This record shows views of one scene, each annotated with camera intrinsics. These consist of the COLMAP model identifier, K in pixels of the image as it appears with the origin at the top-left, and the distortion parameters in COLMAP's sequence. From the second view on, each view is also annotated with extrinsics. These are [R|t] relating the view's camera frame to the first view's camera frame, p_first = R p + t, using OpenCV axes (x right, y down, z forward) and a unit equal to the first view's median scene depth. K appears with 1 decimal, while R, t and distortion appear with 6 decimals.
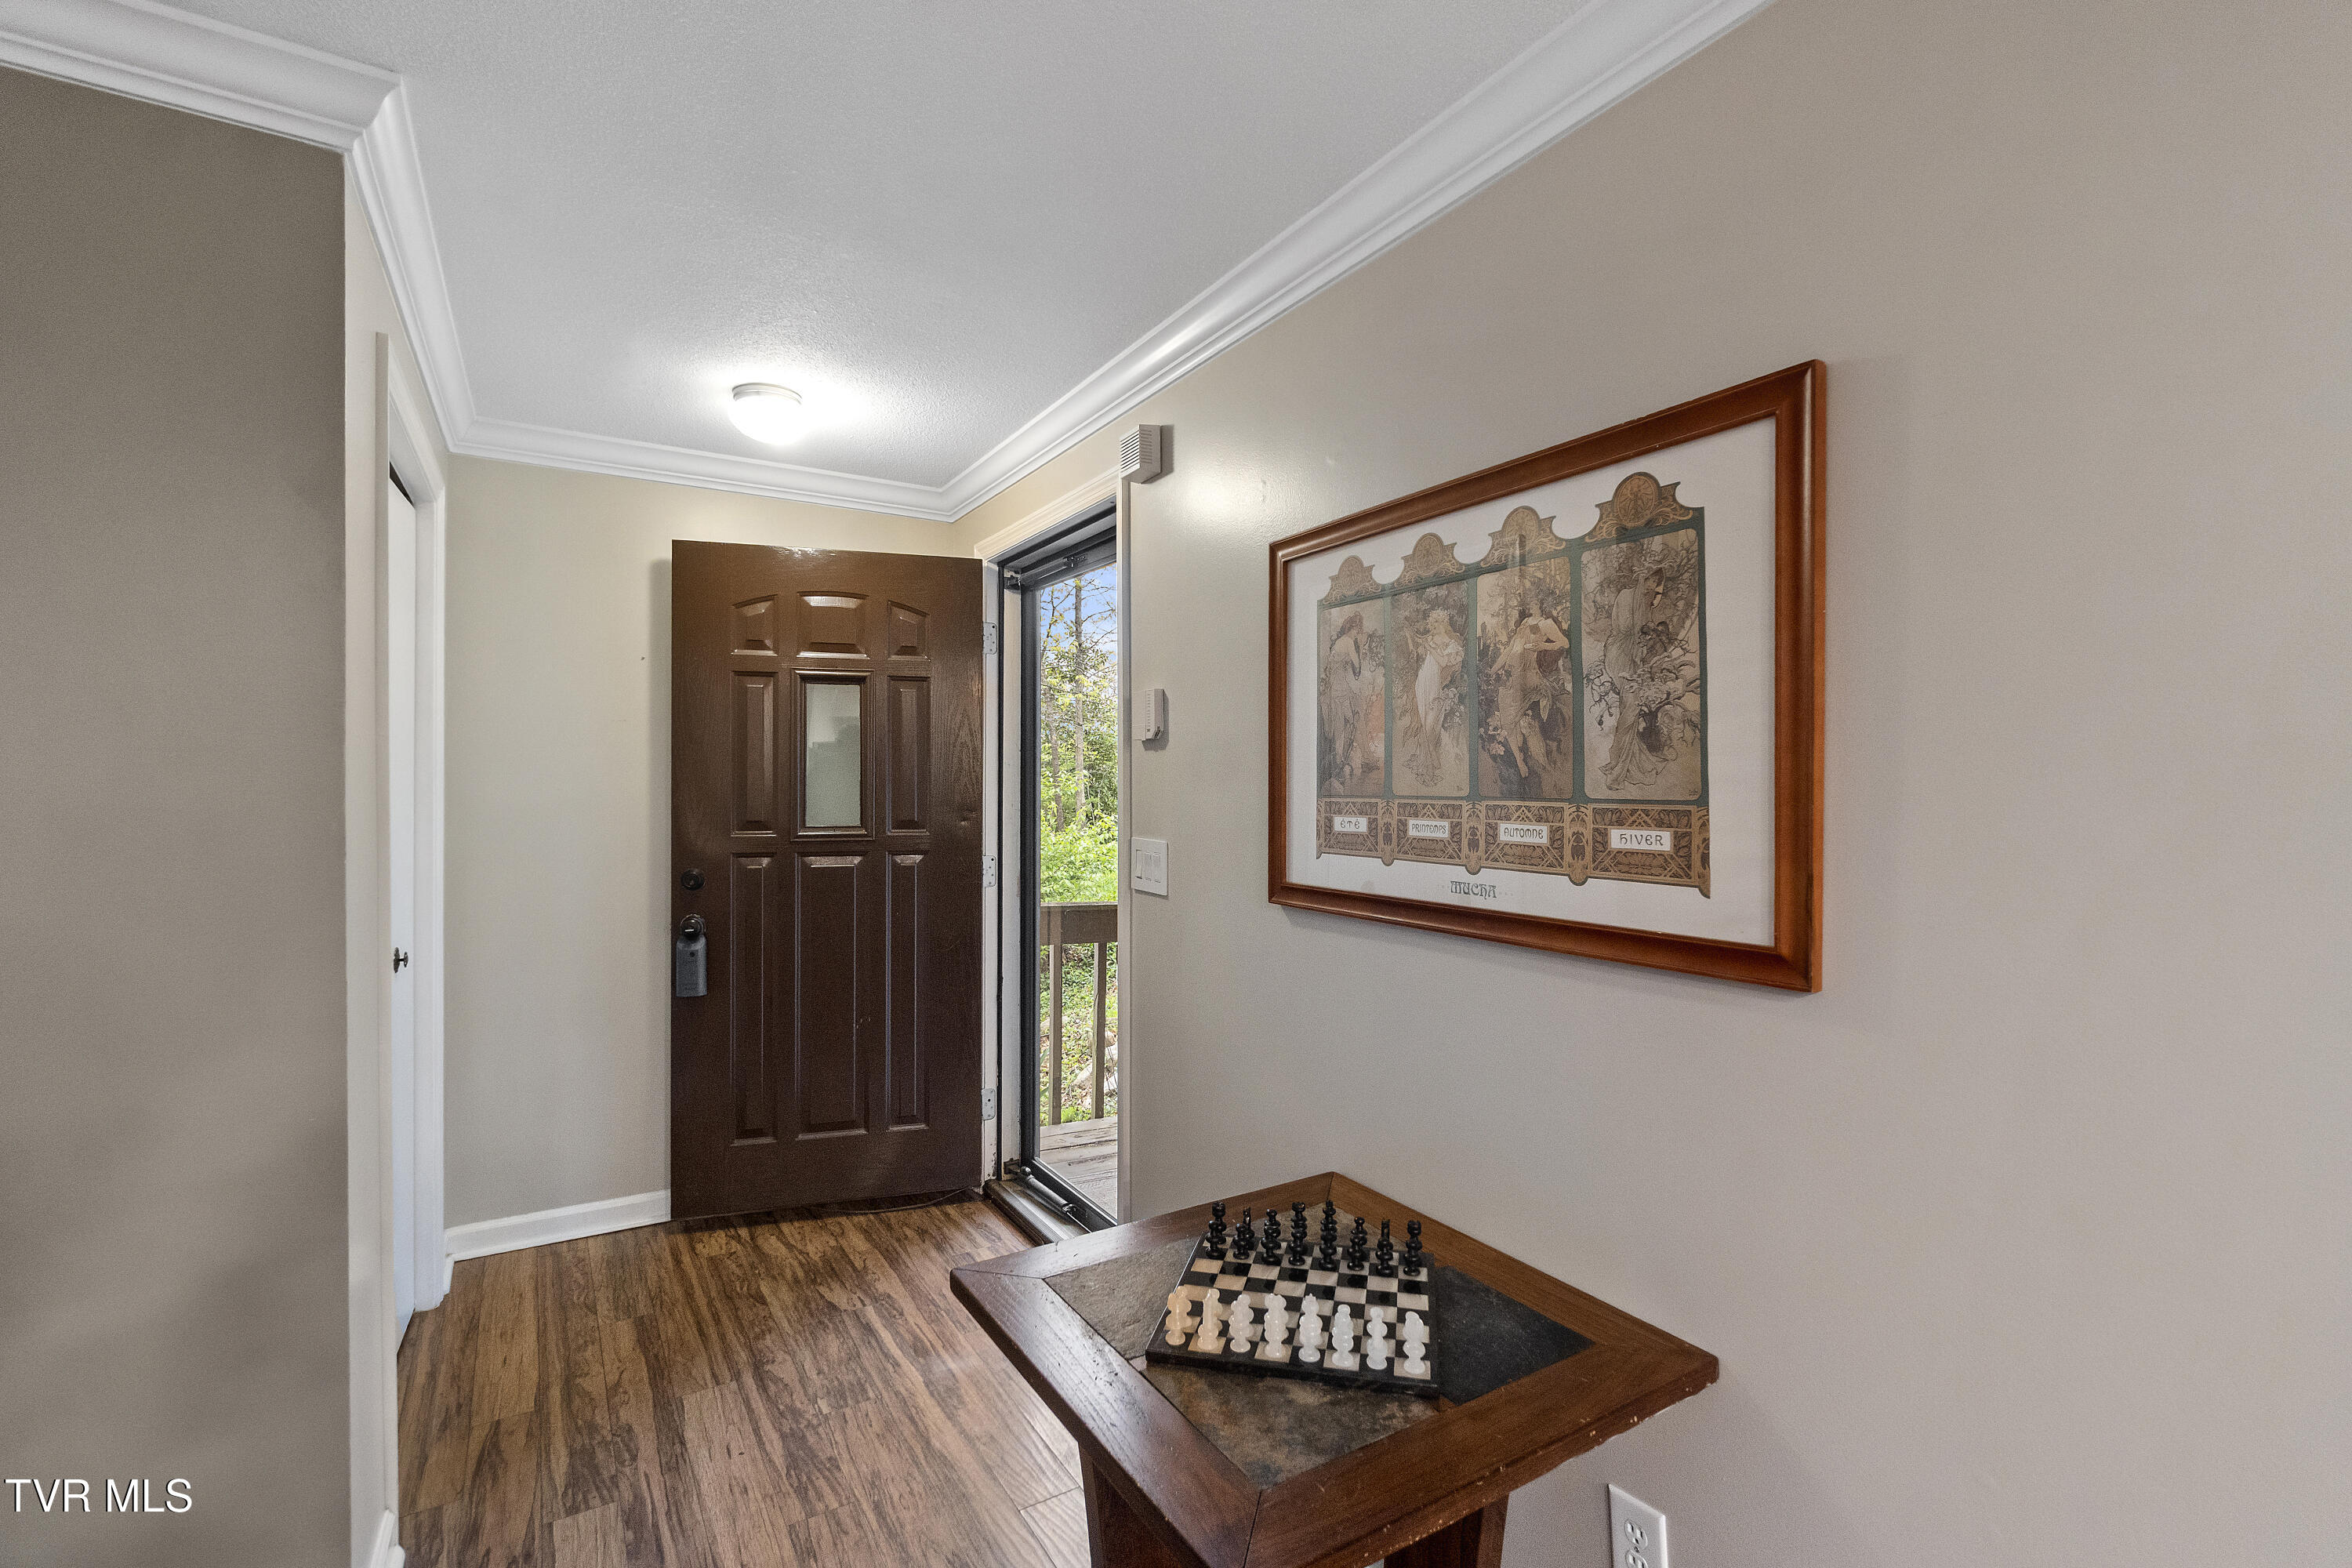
lens RADIAL K [[1032.5, 0, 1176.0], [0, 1032.5, 784.0], [0, 0, 1]] dist [-0.001090, 0.000245]
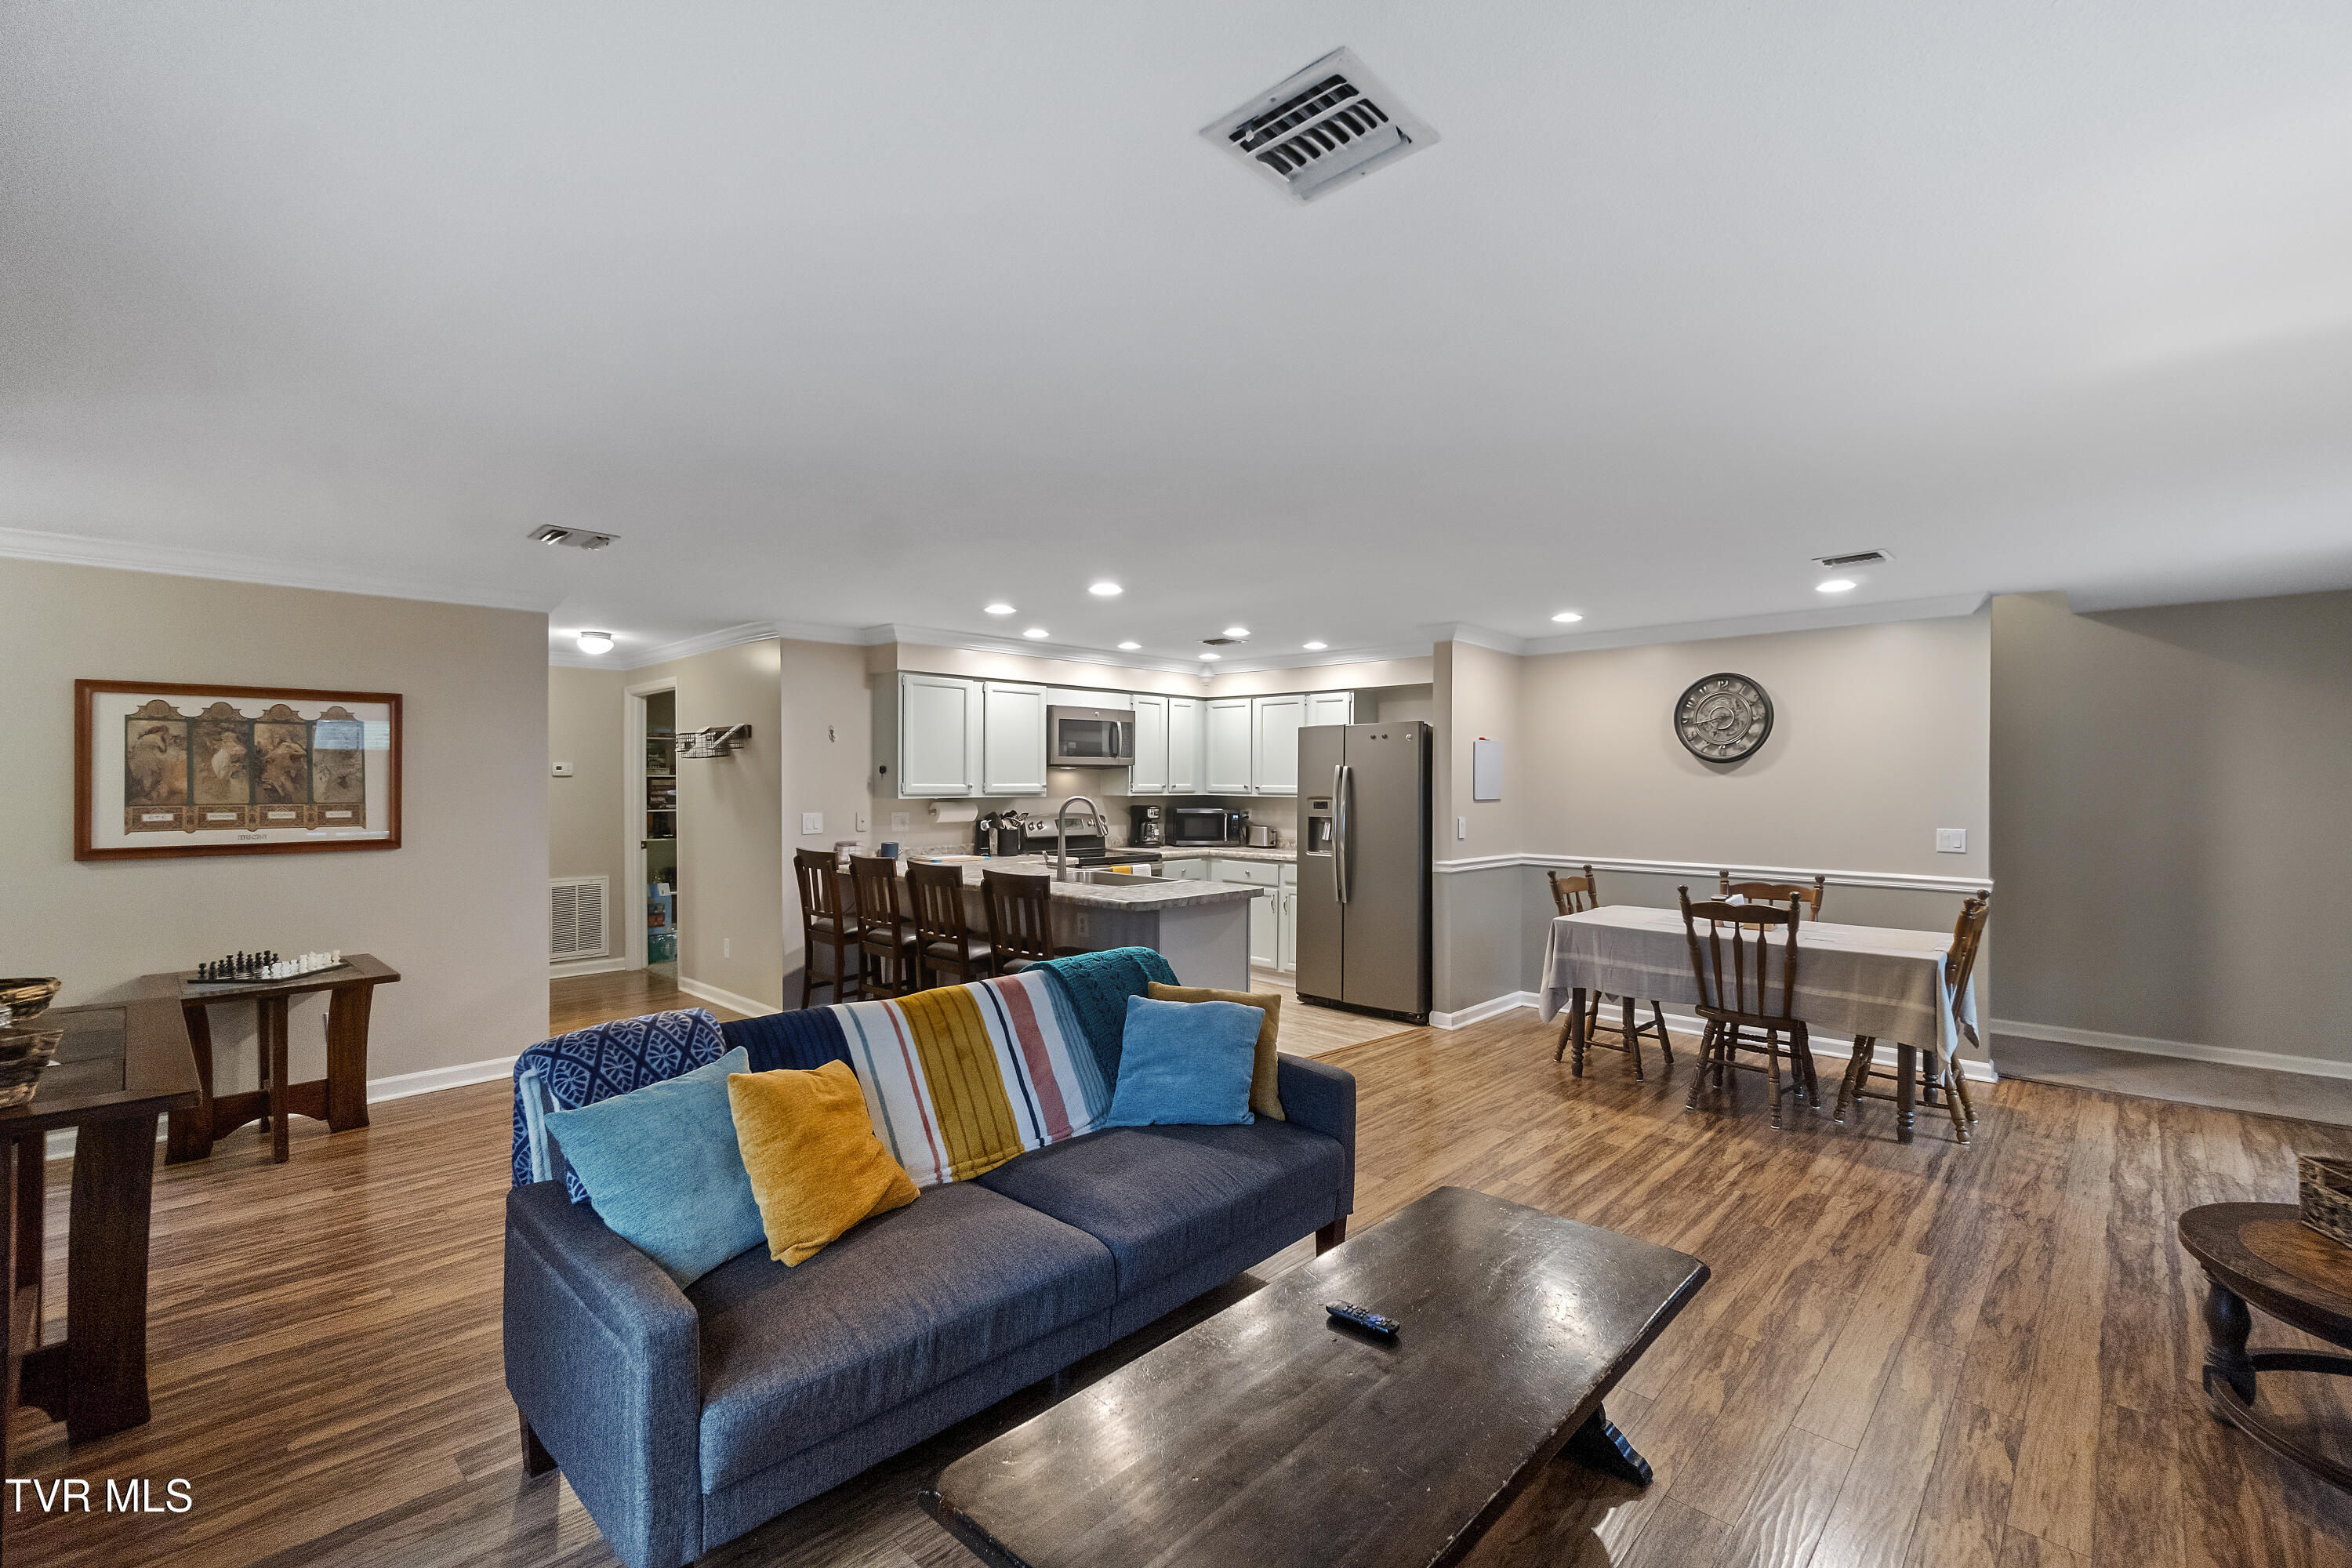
lens RADIAL K [[1010.8, 0, 1175.6], [0, 1010.8, 789.0], [0, 0, 1]] dist [-0.001458, -0.000059]
pose [[-0.252793, -0.007070, 0.967495, -2.470829], [0.003151, 0.999962, 0.008130, -0.033561], [-0.967515, 0.005104, -0.252761, -0.589286]]
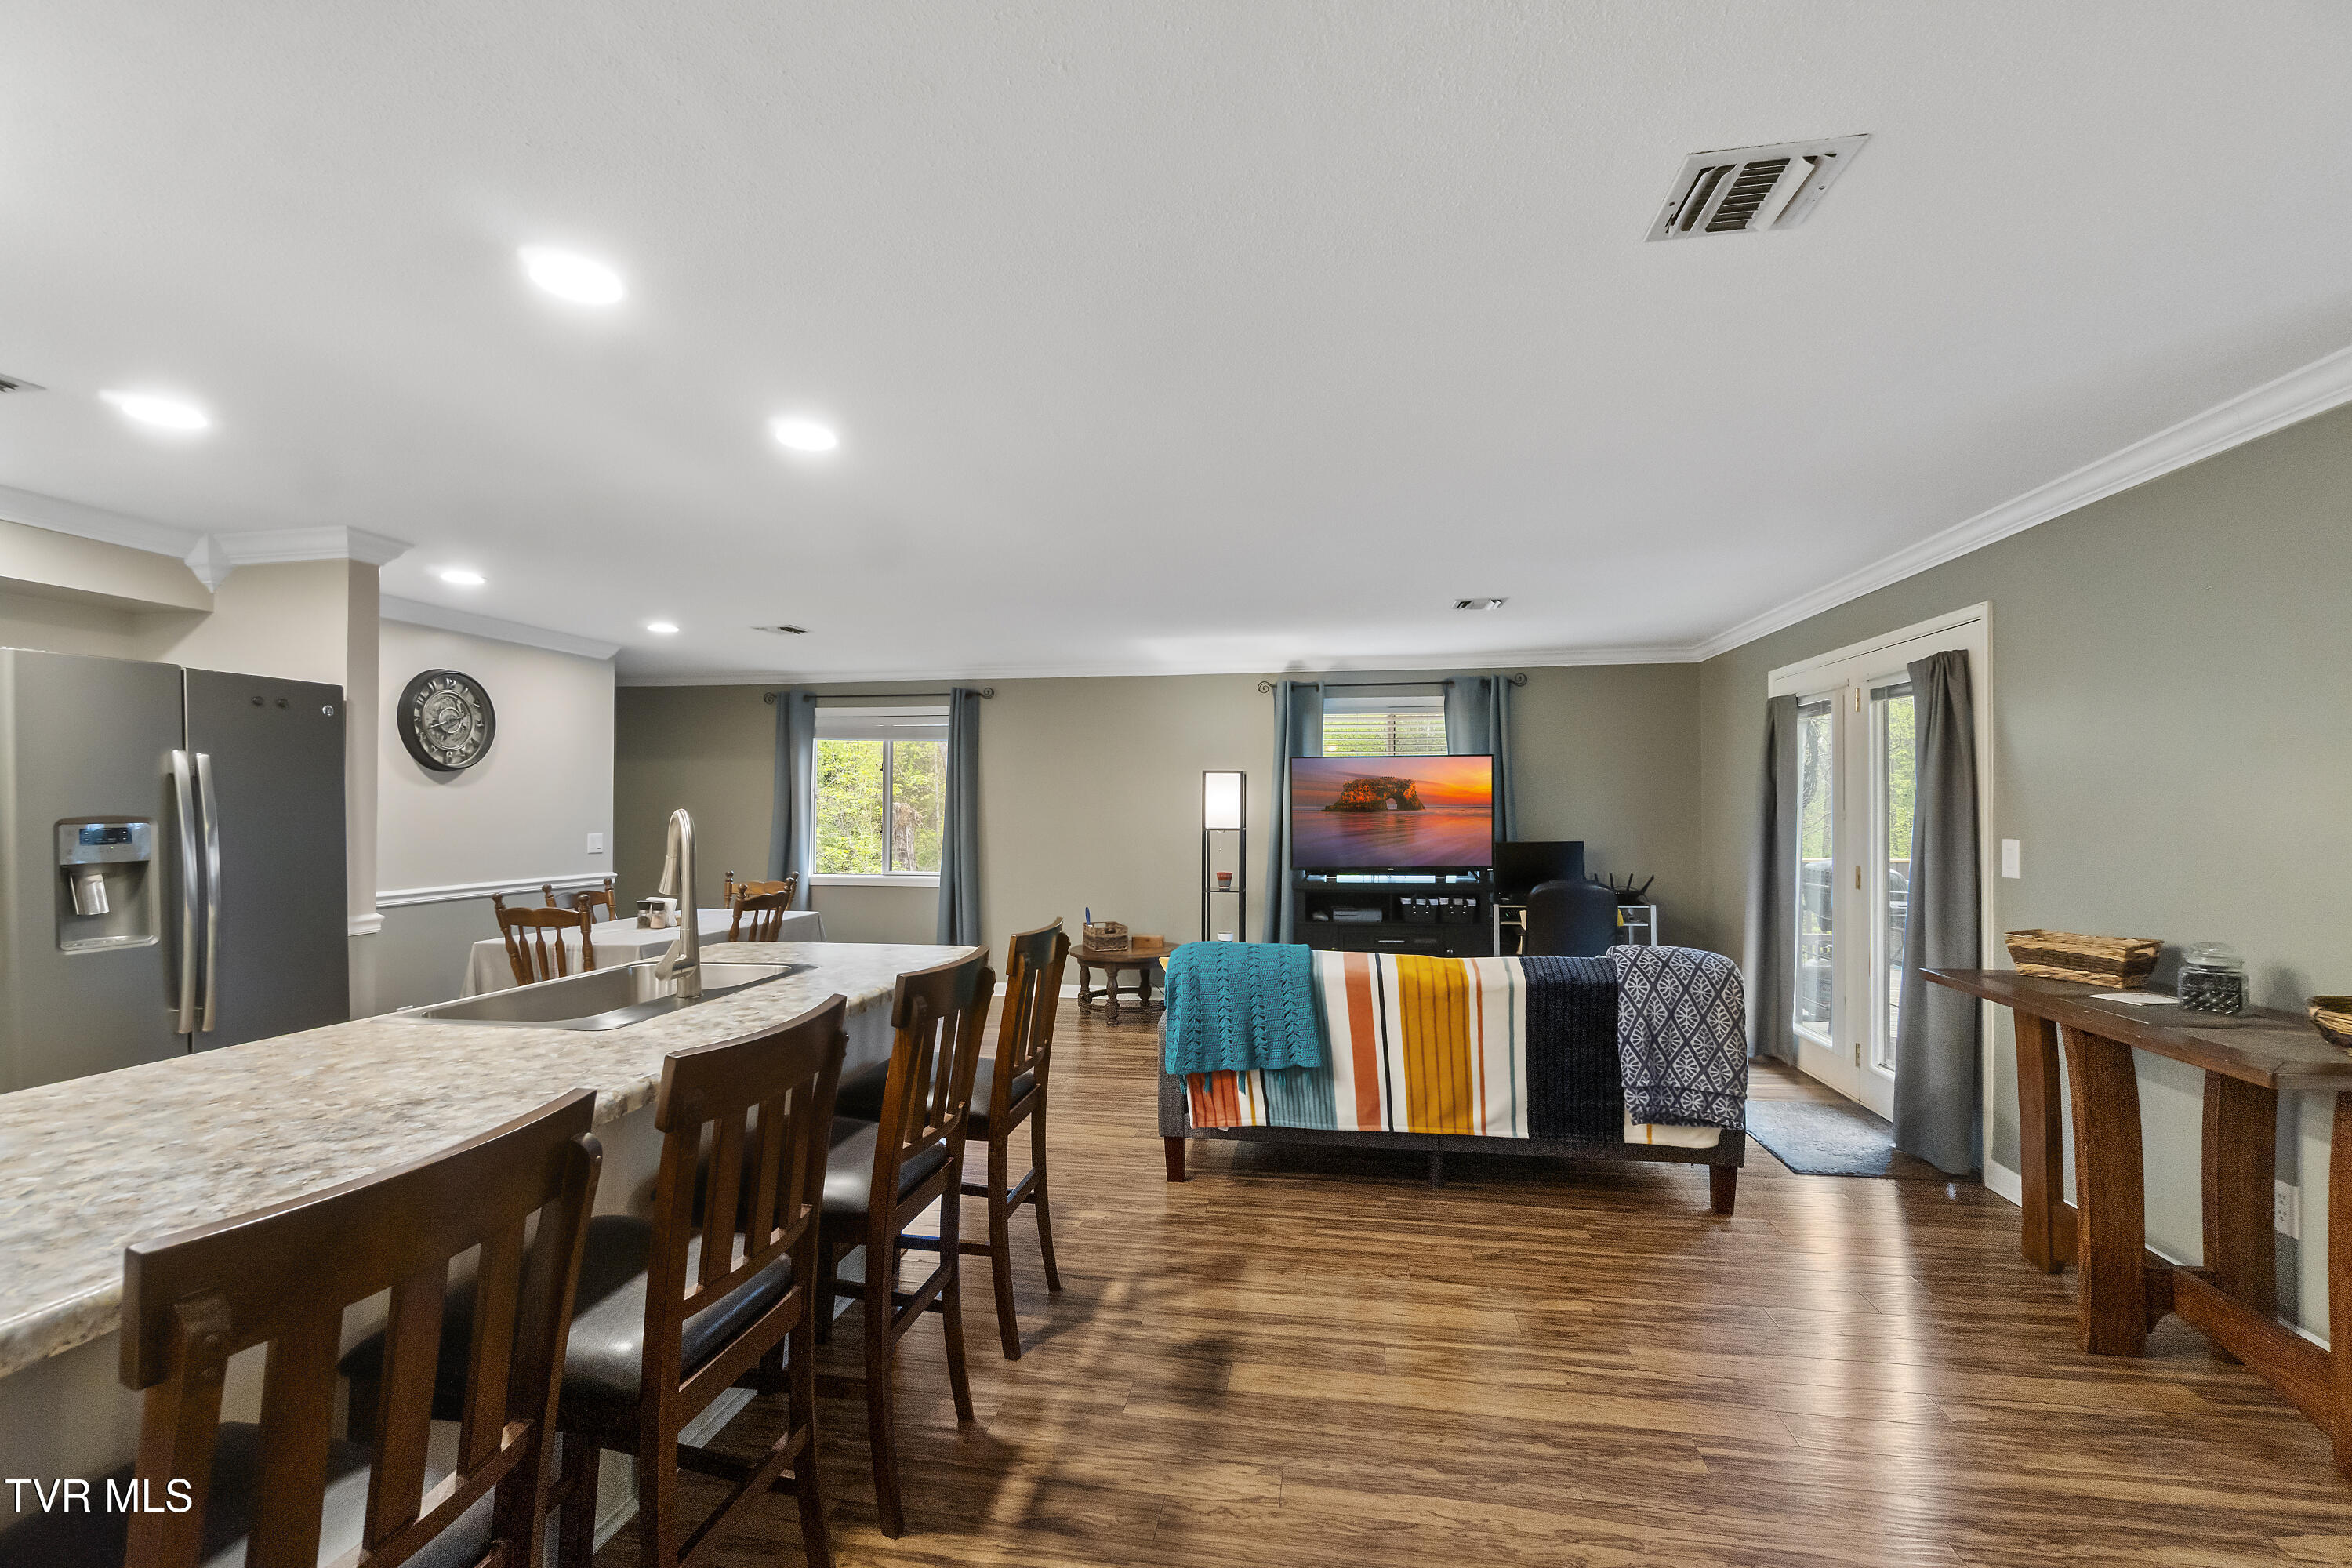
lens RADIAL K [[1019.0, 0, 1172.1], [0, 1019.0, 788.5], [0, 0, 1]] dist [-0.003641, 0.000031]
pose [[-0.662622, -0.011416, -0.748867, 0.845987], [-0.001445, 0.999901, -0.013965, -0.000386], [0.748953, -0.008171, -0.662573, 0.296124]]
